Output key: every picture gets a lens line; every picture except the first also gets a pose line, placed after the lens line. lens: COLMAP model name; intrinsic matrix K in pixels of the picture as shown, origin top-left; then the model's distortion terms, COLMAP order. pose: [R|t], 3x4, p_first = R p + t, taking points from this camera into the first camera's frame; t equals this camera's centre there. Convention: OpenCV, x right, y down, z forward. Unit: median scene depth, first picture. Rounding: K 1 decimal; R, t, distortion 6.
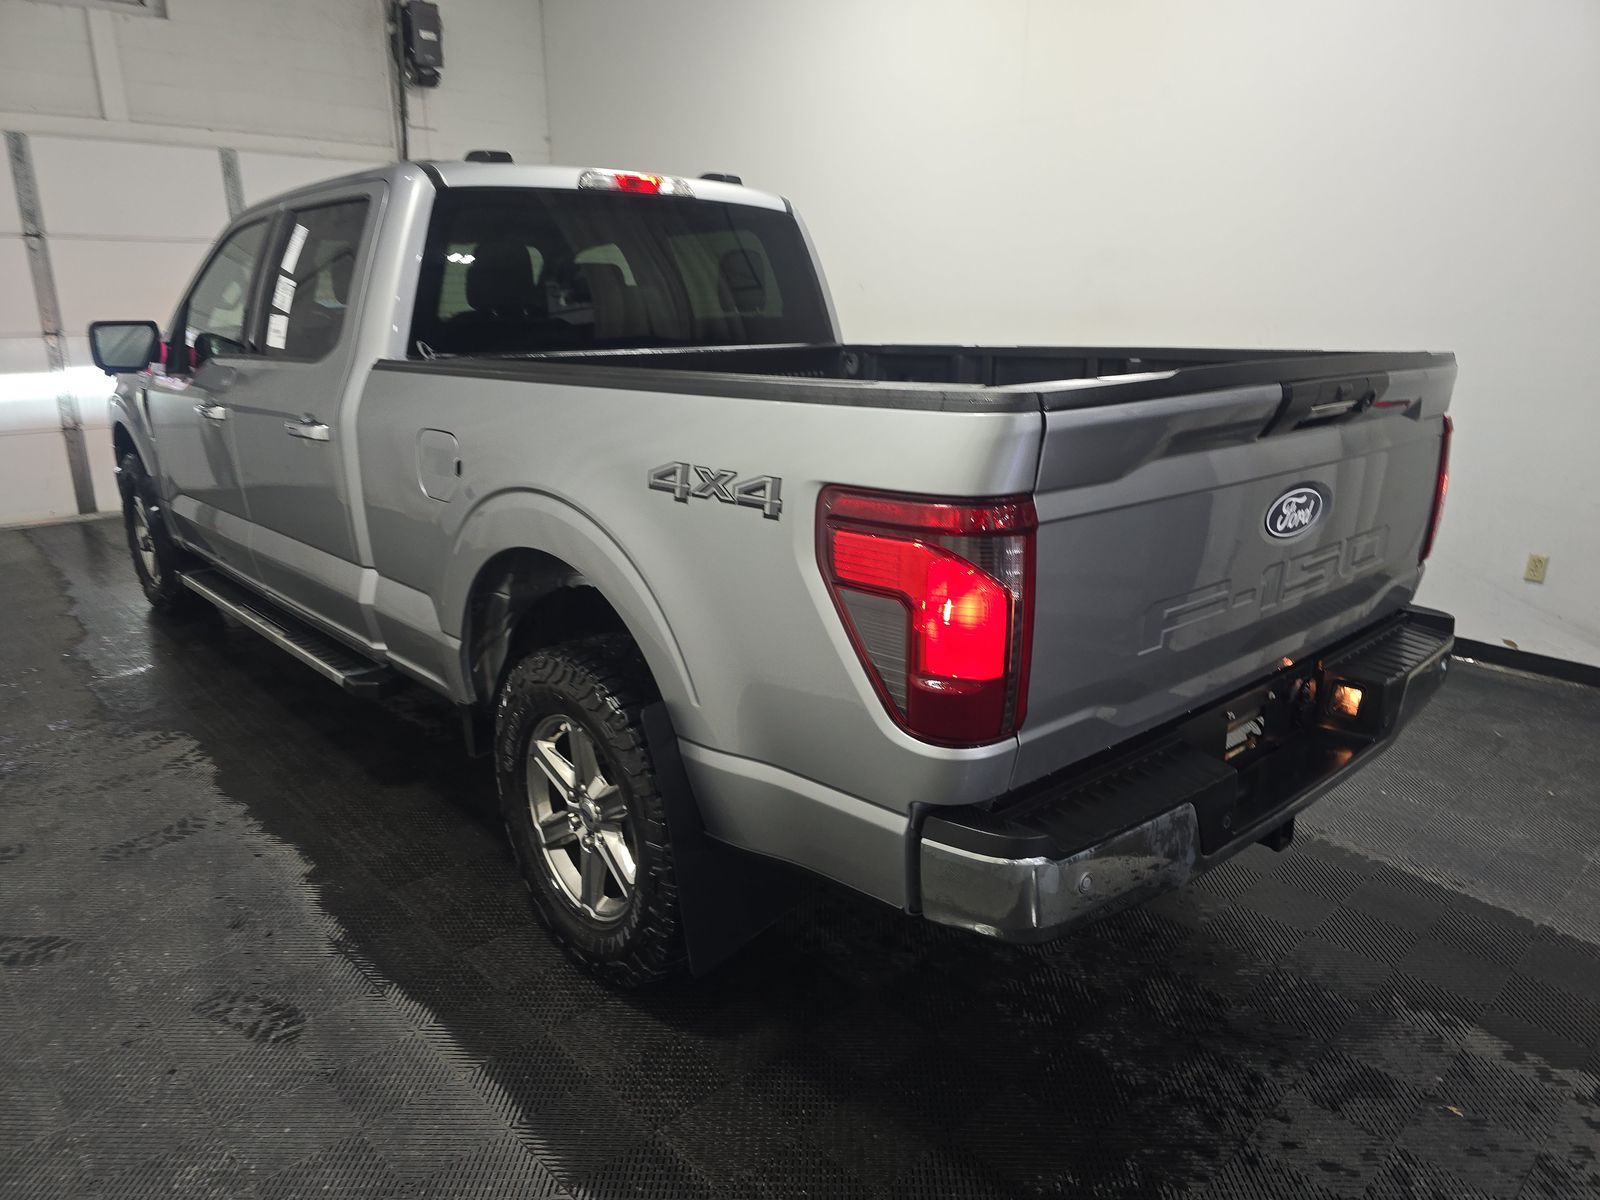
lens RADIAL K [[1074.0, 0, 816.6], [0, 1074.0, 599.4], [0, 0, 1]] dist [0.066133, -0.059074]
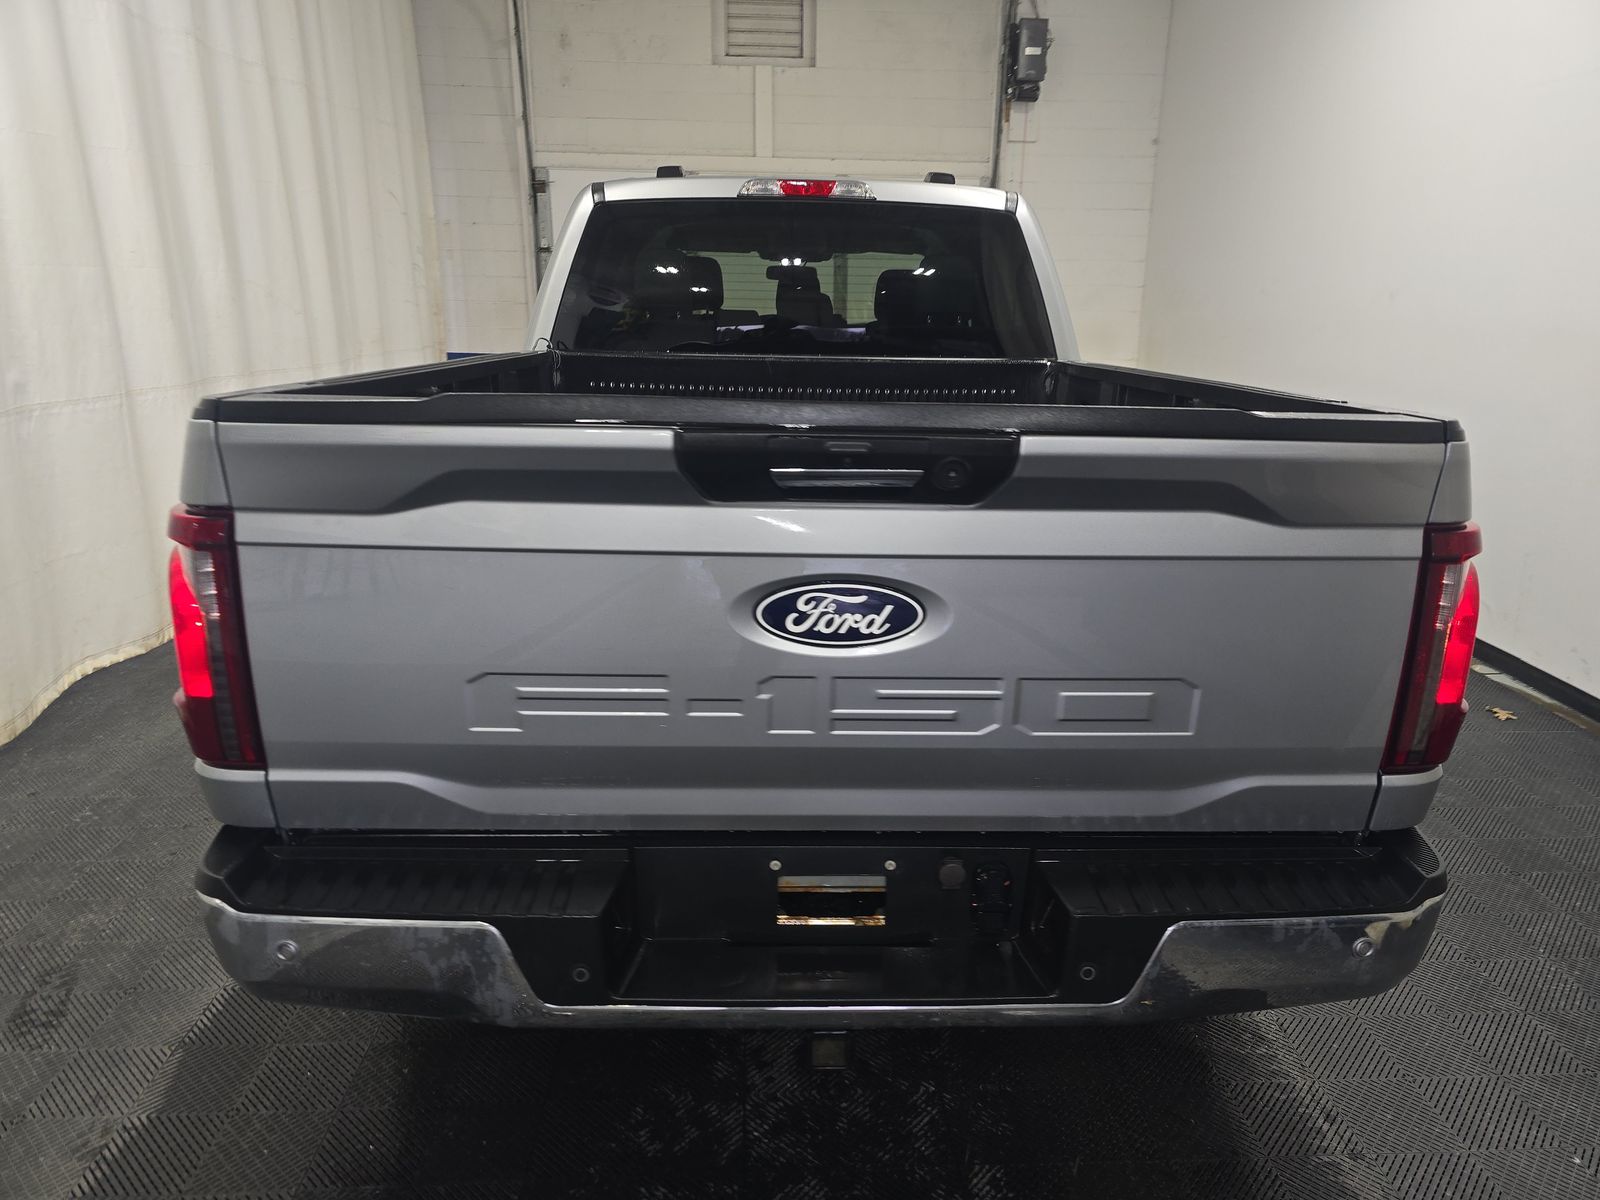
lens RADIAL K [[1074.0, 0, 816.6], [0, 1074.0, 599.4], [0, 0, 1]] dist [0.066133, -0.059074]
pose [[0.761083, 0.187218, -0.621049, 0.438324], [-0.191970, 0.979563, 0.060038, -0.065455], [0.619597, 0.073529, 0.781469, 0.218854]]
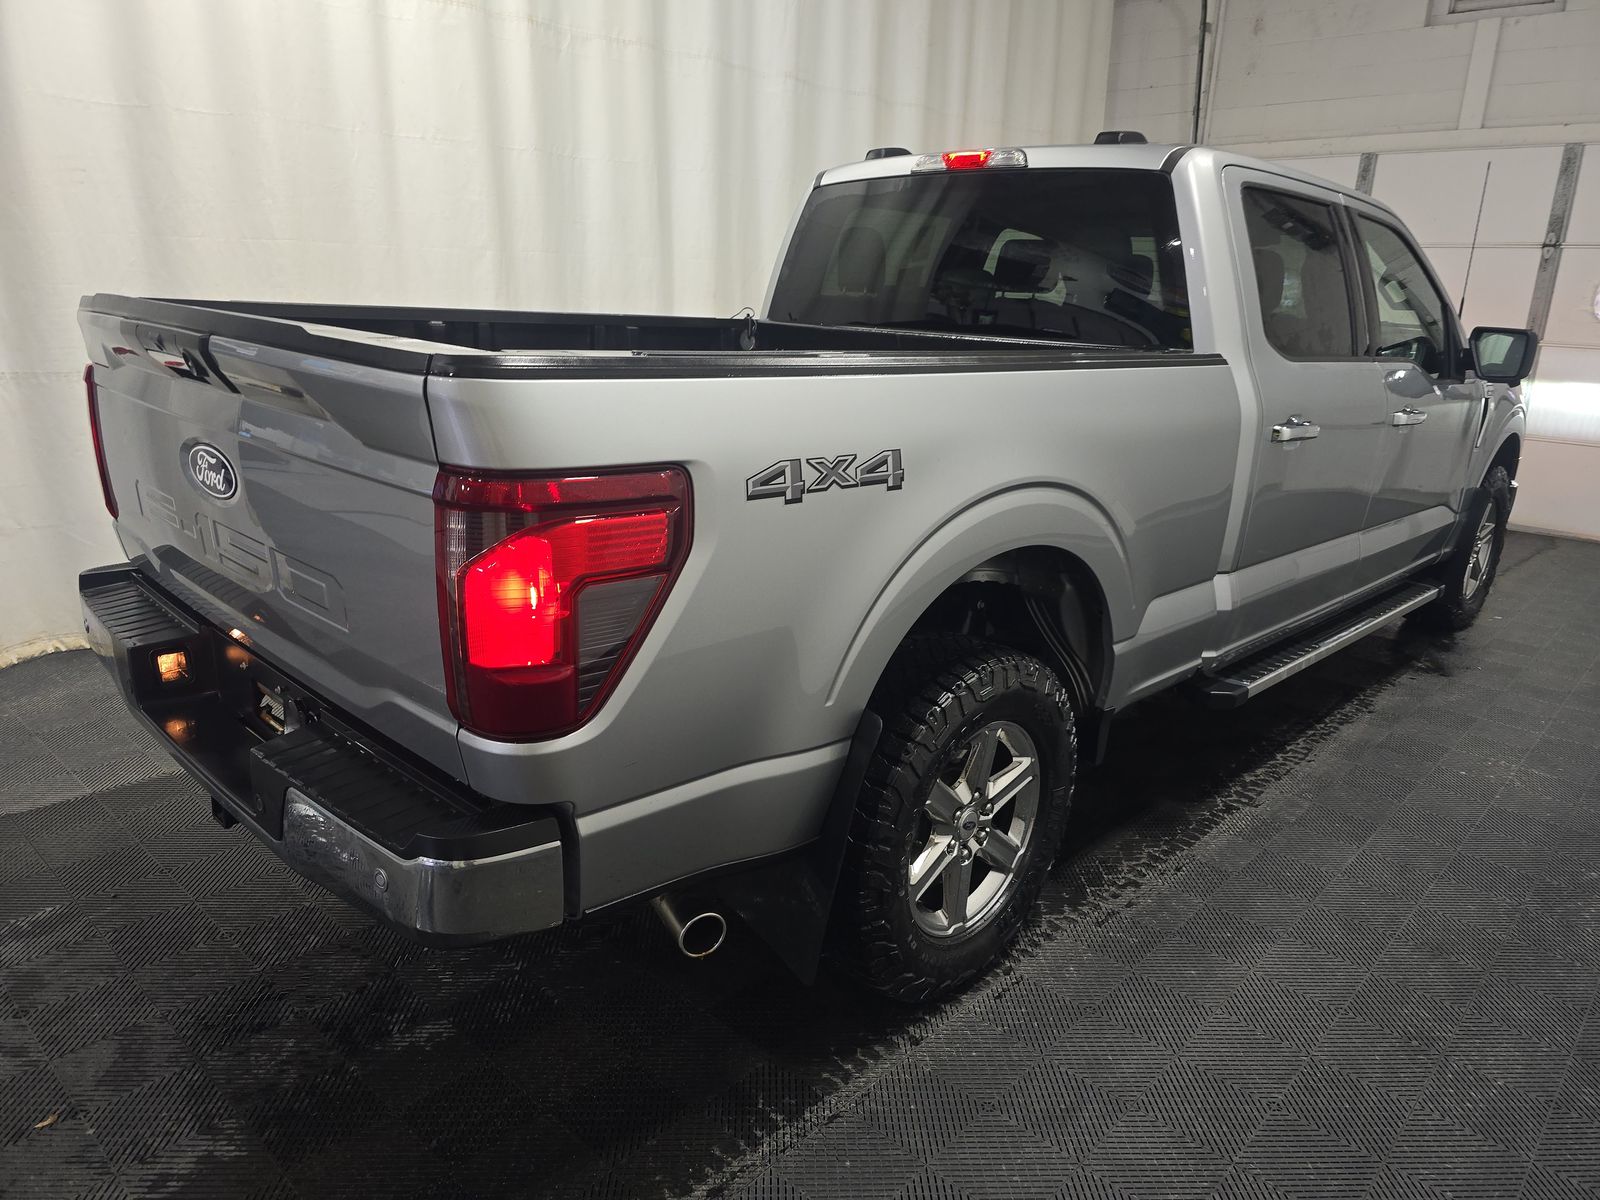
lens RADIAL K [[1074.0, 0, 816.6], [0, 1074.0, 599.4], [0, 0, 1]] dist [0.066133, -0.059074]
pose [[0.064049, 0.282415, -0.957152, 0.712277], [-0.305456, 0.918636, 0.250610, -0.189490], [0.950050, 0.276316, 0.145103, 0.702485]]
